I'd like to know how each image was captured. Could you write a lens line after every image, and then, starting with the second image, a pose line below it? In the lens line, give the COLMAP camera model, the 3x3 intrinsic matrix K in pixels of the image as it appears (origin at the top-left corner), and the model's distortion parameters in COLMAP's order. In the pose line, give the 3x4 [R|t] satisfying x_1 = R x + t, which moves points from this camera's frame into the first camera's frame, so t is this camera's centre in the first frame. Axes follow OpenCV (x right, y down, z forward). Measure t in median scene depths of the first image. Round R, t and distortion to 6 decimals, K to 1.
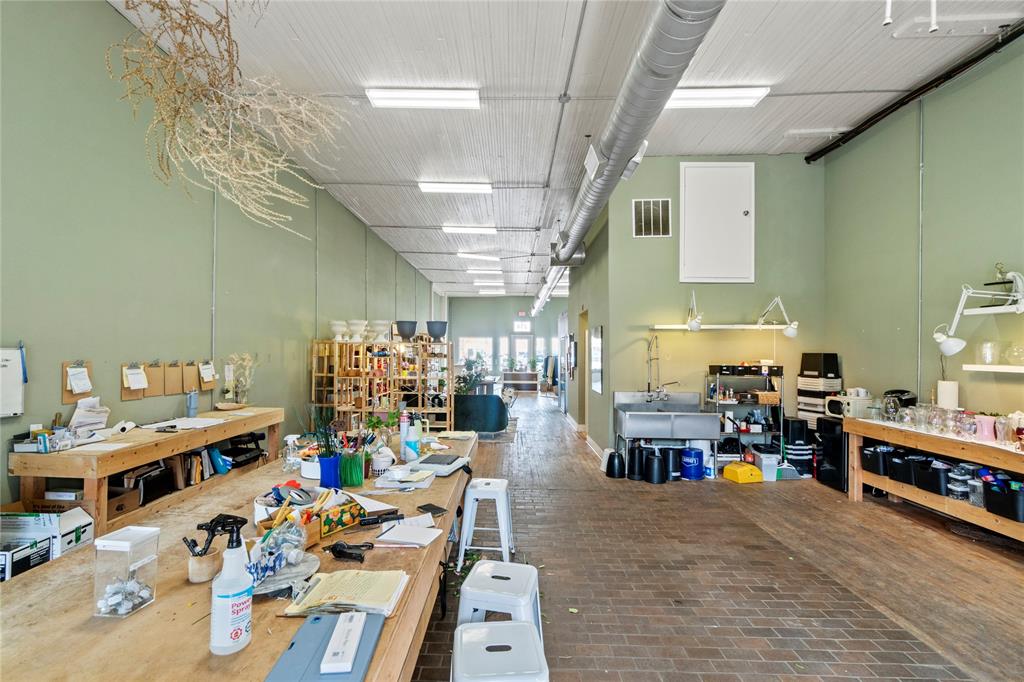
lens RADIAL K [[444.0, 0, 495.7], [0, 444.0, 350.5], [0, 0, 1]] dist [-0.001704, 0.000123]
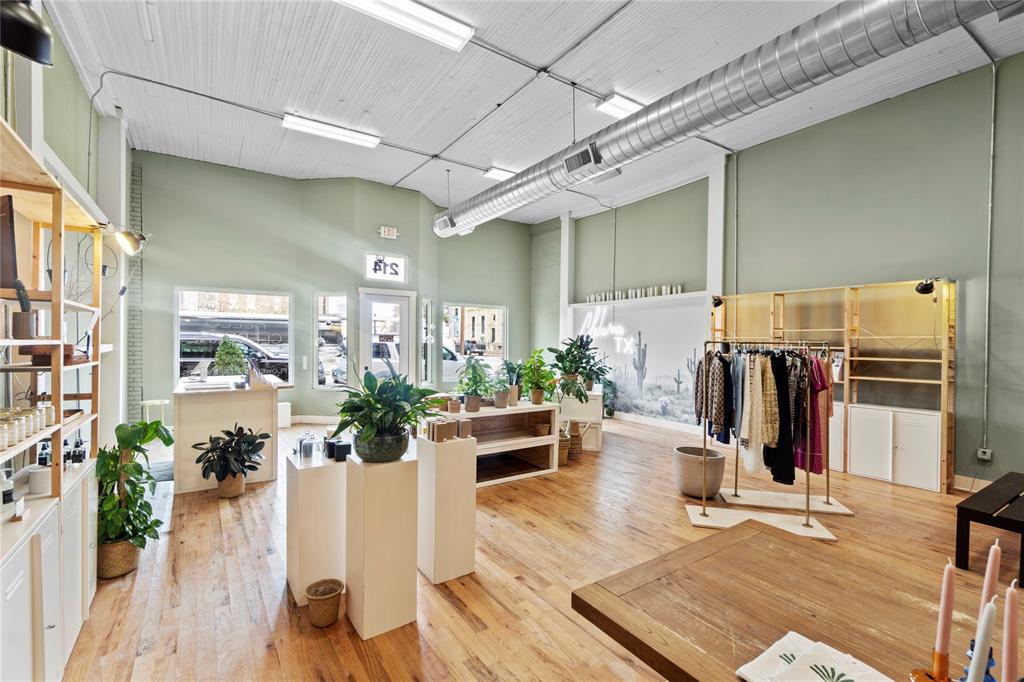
lens RADIAL K [[444.0, 0, 495.7], [0, 444.0, 350.5], [0, 0, 1]] dist [-0.001704, 0.000123]
pose [[0.817490, -0.013996, 0.575772, -0.295299], [-0.002832, 0.999595, 0.028318, 0.018011], [-0.575935, -0.024780, 0.817120, 2.294607]]
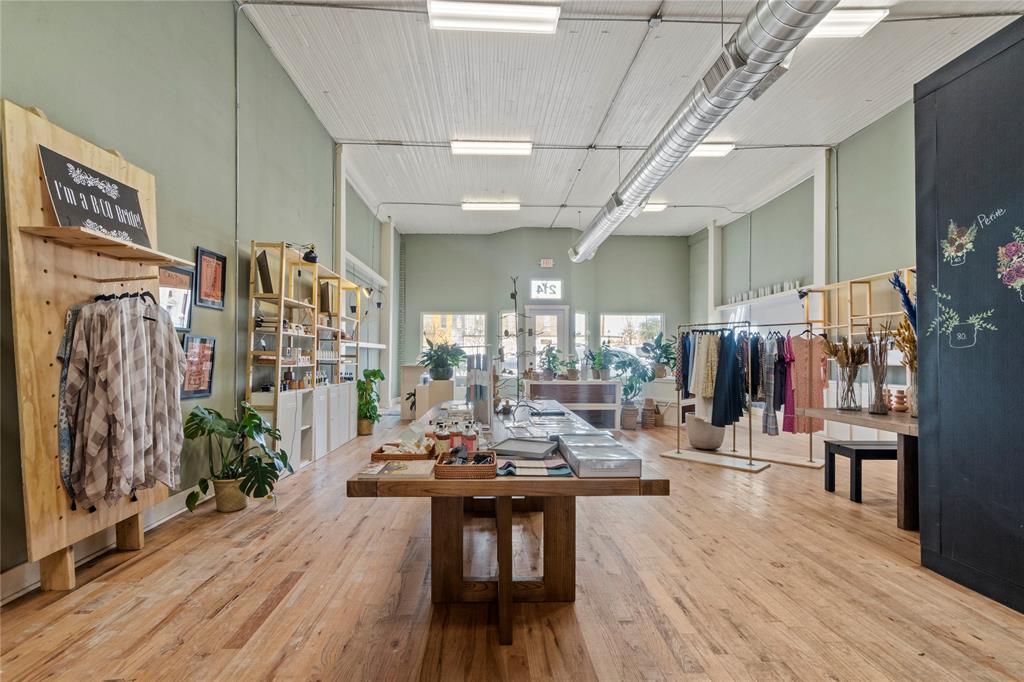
lens RADIAL K [[443.3, 0, 492.3], [0, 443.3, 357.4], [0, 0, 1]] dist [0.002329, 0.000093]
pose [[0.998796, -0.006448, 0.048622, -0.095240], [0.006372, 0.999978, 0.001737, 0.079688], [-0.048632, -0.001425, 0.998816, 1.801718]]
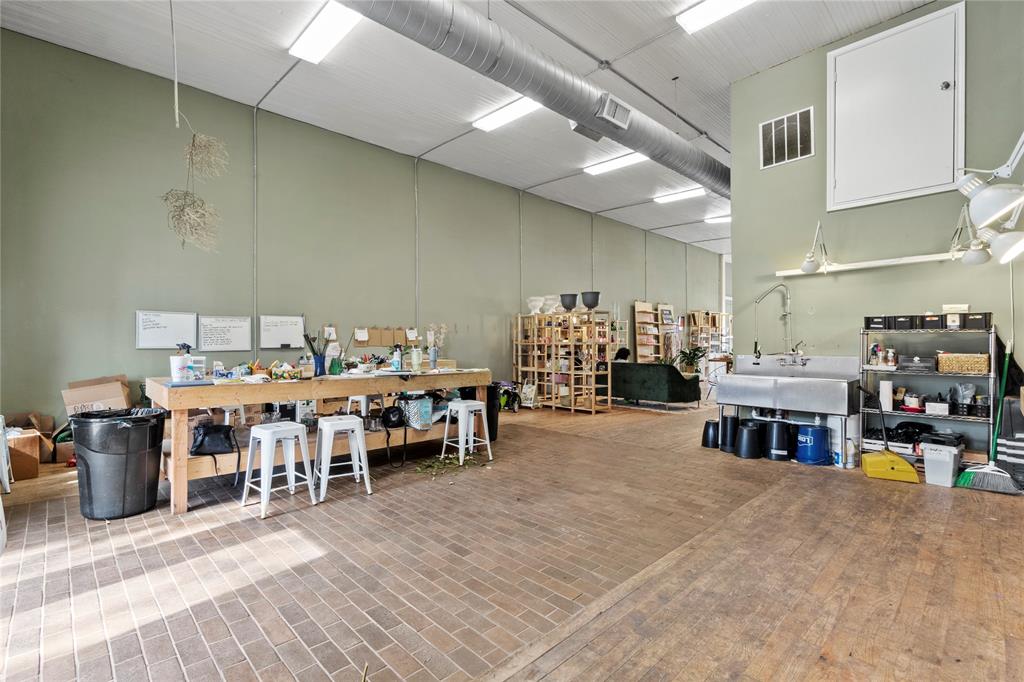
lens RADIAL K [[467.6, 0, 505.2], [0, 467.6, 343.8], [0, 0, 1]] dist [0.009359, -0.000129]
pose [[0.710689, -0.009159, -0.703447, 0.619316], [0.011450, 0.999933, -0.001452, 0.071498], [0.703413, -0.007022, 0.710747, 0.037863]]
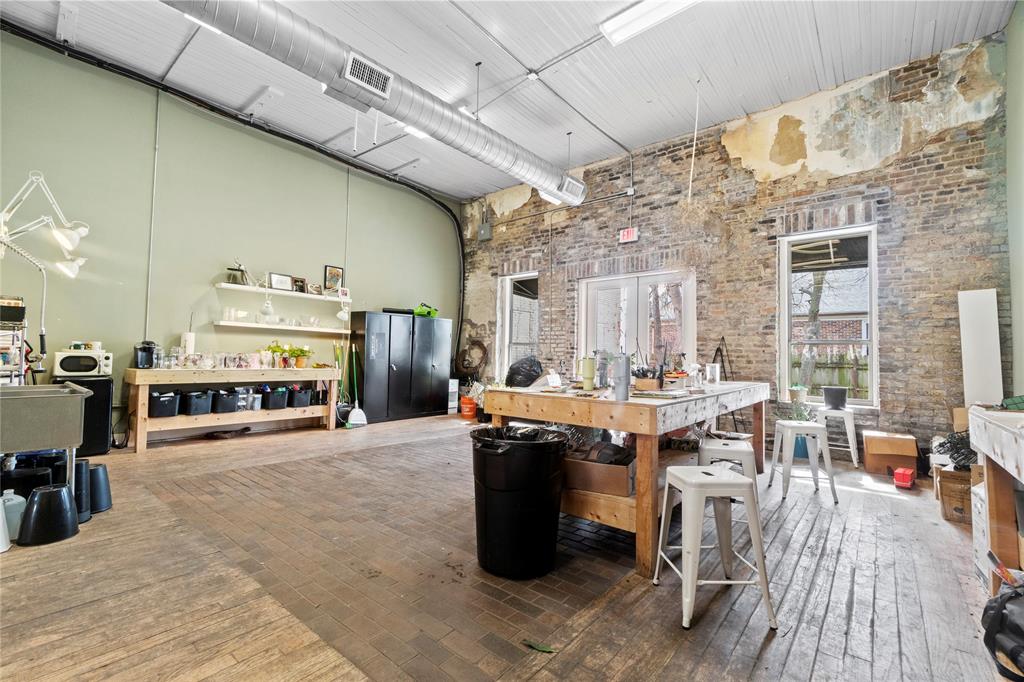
lens RADIAL K [[436.7, 0, 512.0], [0, 436.7, 341.0], [0, 0, 1]] dist [-0.000462, 0.000037]
pose [[-0.783704, -0.002635, 0.621129, -0.372424], [-0.028019, 0.999123, -0.031114, 0.078429], [-0.620502, -0.041788, -0.783091, 1.034711]]
